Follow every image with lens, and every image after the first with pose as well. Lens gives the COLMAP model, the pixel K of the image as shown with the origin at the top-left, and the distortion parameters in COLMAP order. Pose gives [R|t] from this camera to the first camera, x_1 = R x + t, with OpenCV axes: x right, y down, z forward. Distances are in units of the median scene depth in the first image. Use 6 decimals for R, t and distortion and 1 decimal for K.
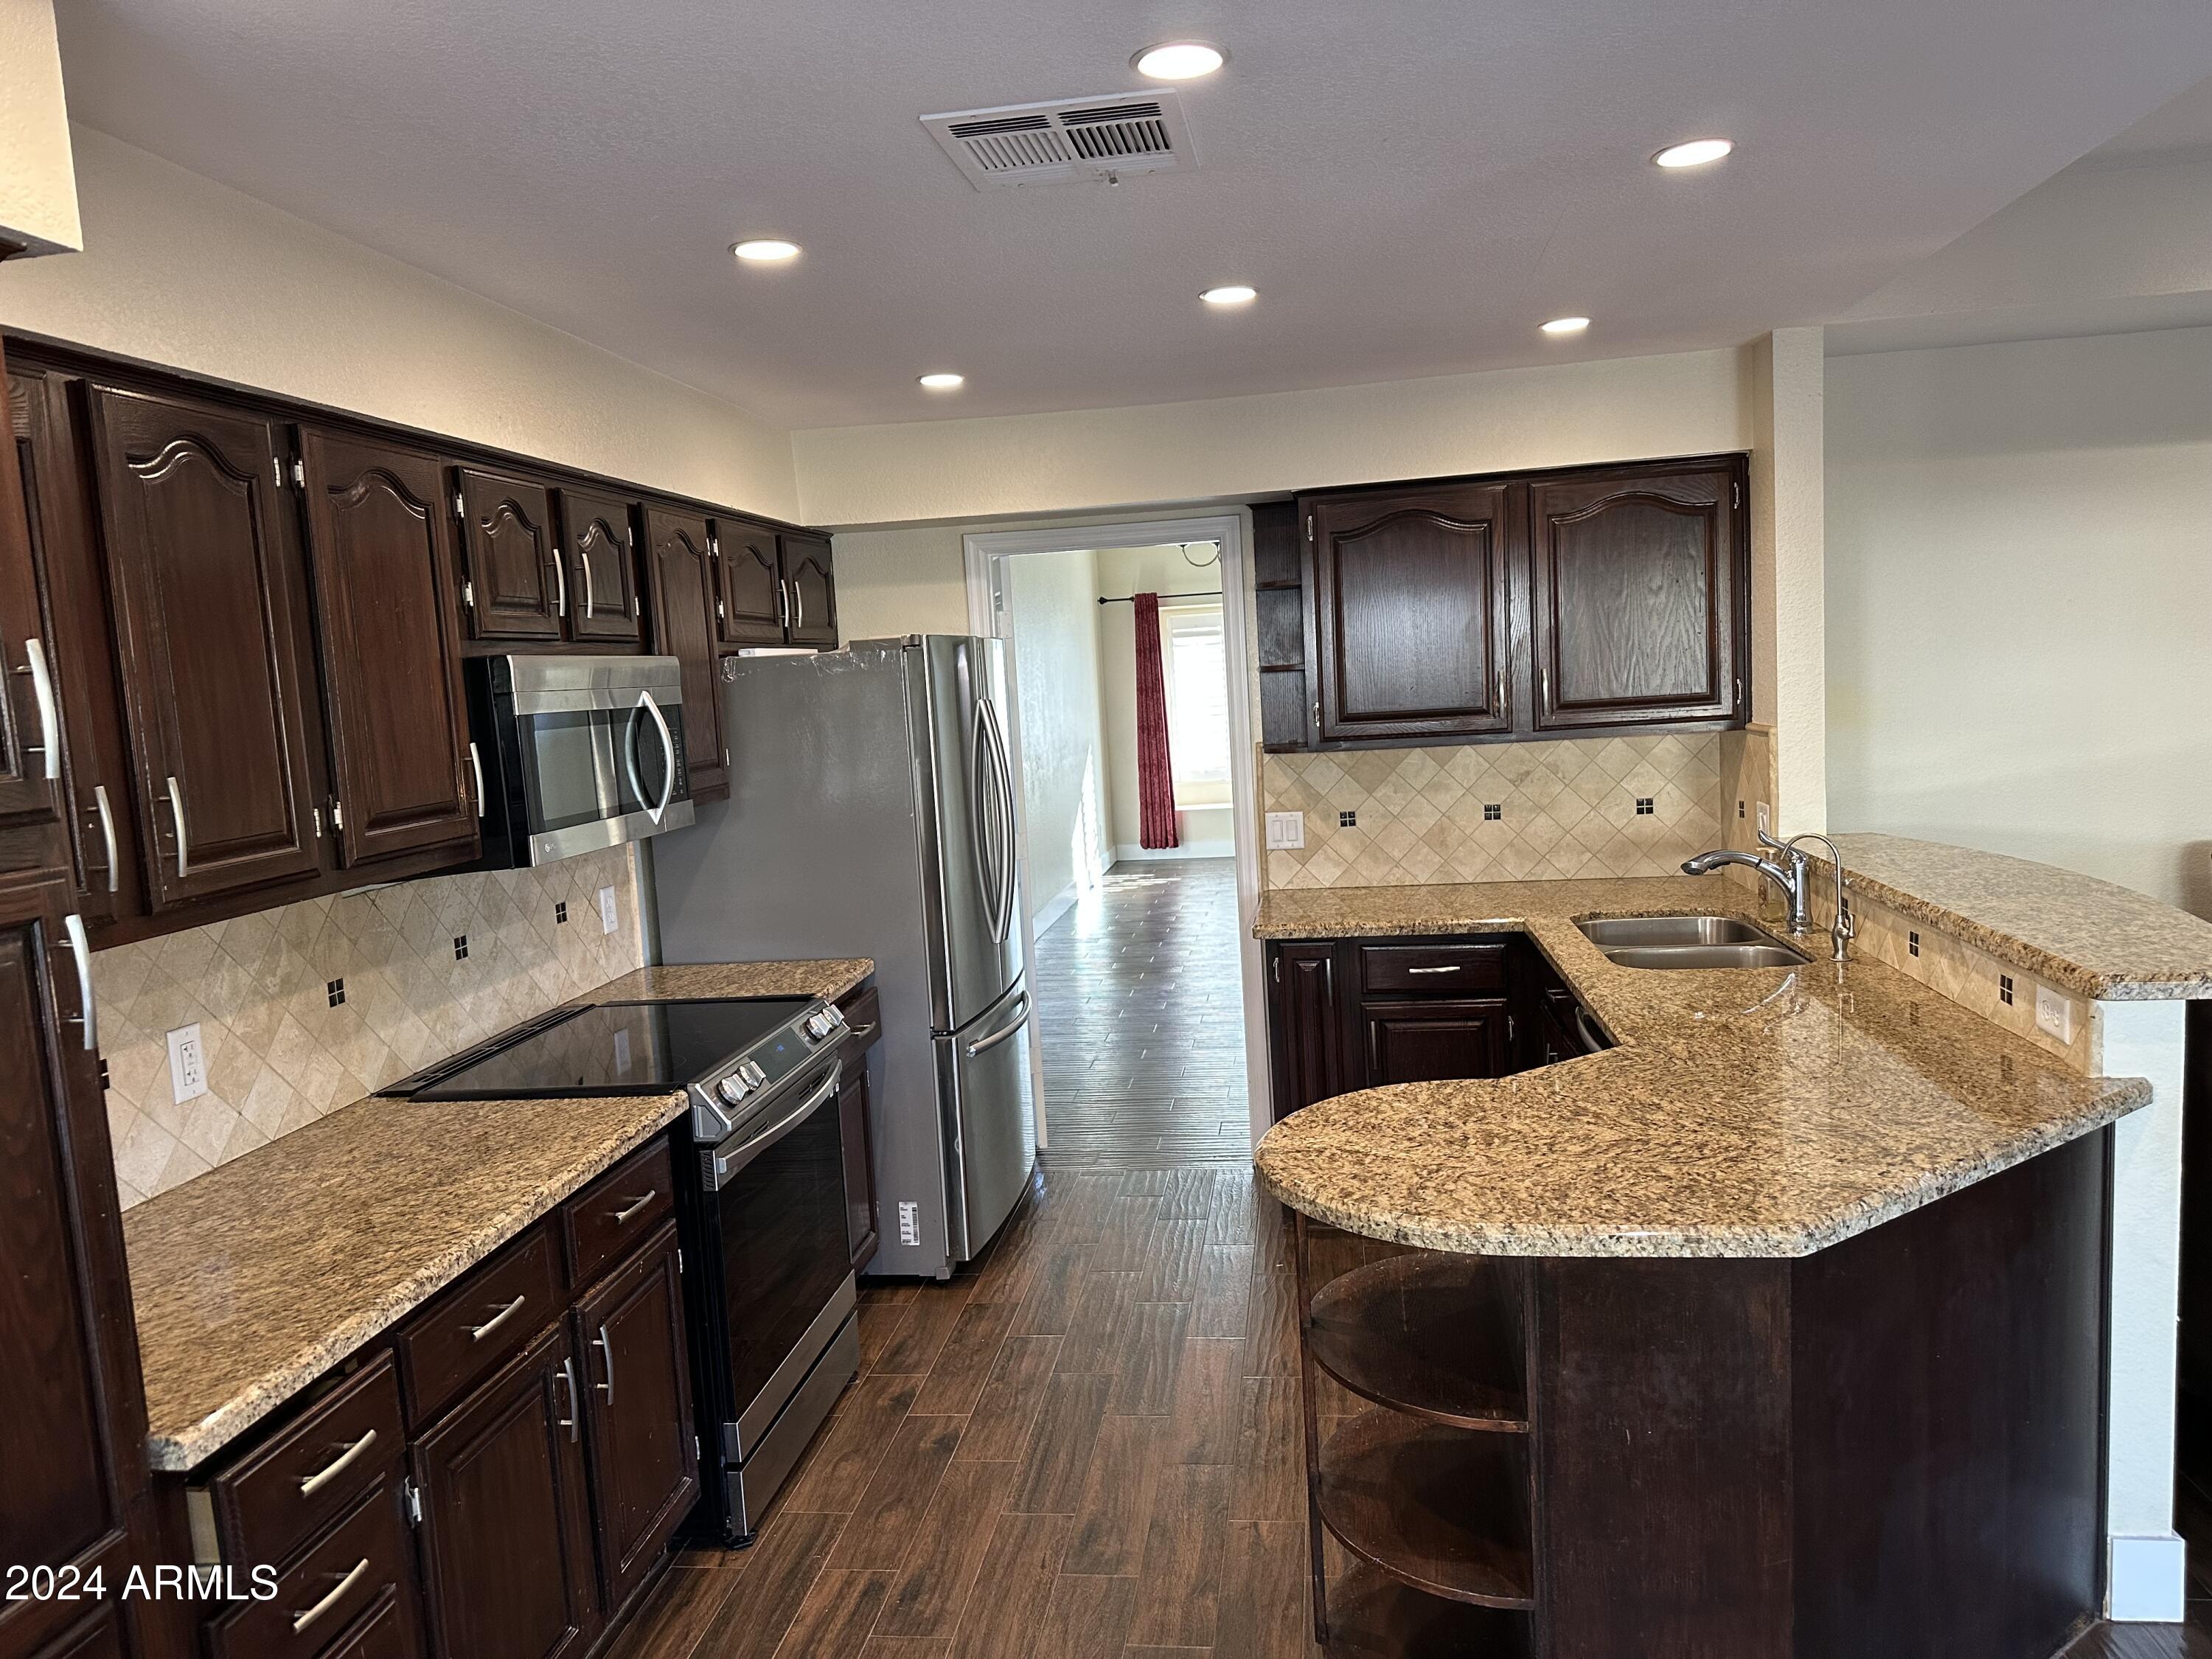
lens RADIAL K [[1573.0, 0, 1109.6], [0, 1573.0, 821.7], [0, 0, 1]] dist [0.032154, -0.048782]
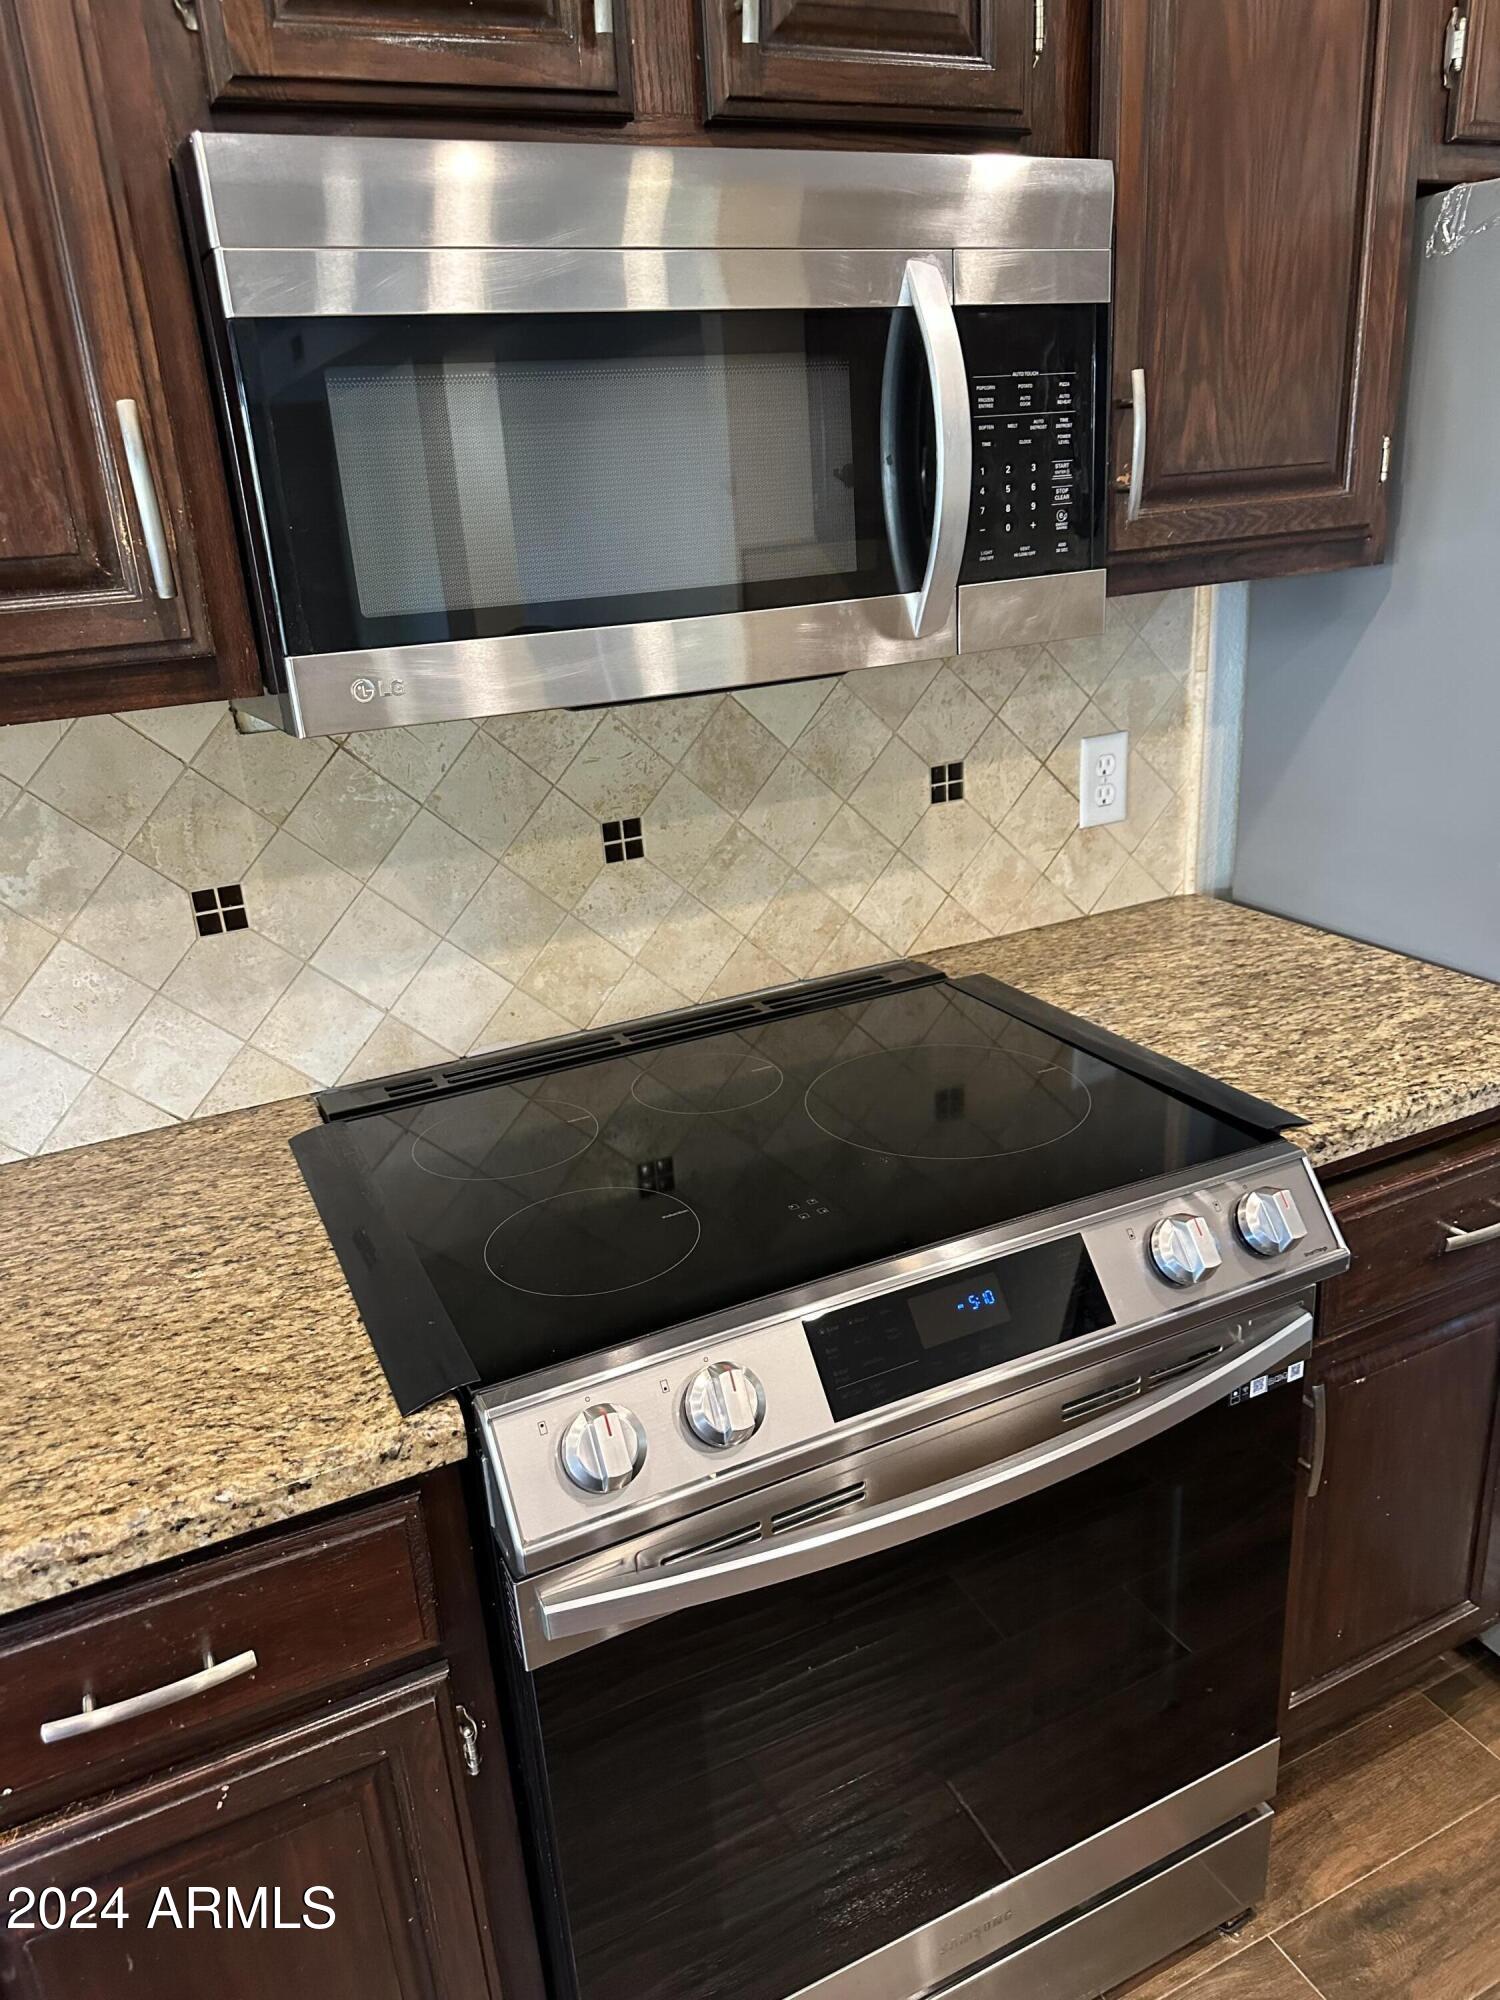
lens RADIAL K [[1395.9, 0, 750.0], [0, 1395.9, 1000.0], [0, 0, 1]] dist [0.186371, -0.241639]
pose [[0.547763, 0.310515, -0.776876, -0.001159], [-0.049413, 0.938960, 0.340458, -0.032342], [0.835173, -0.148102, 0.529671, 0.754018]]
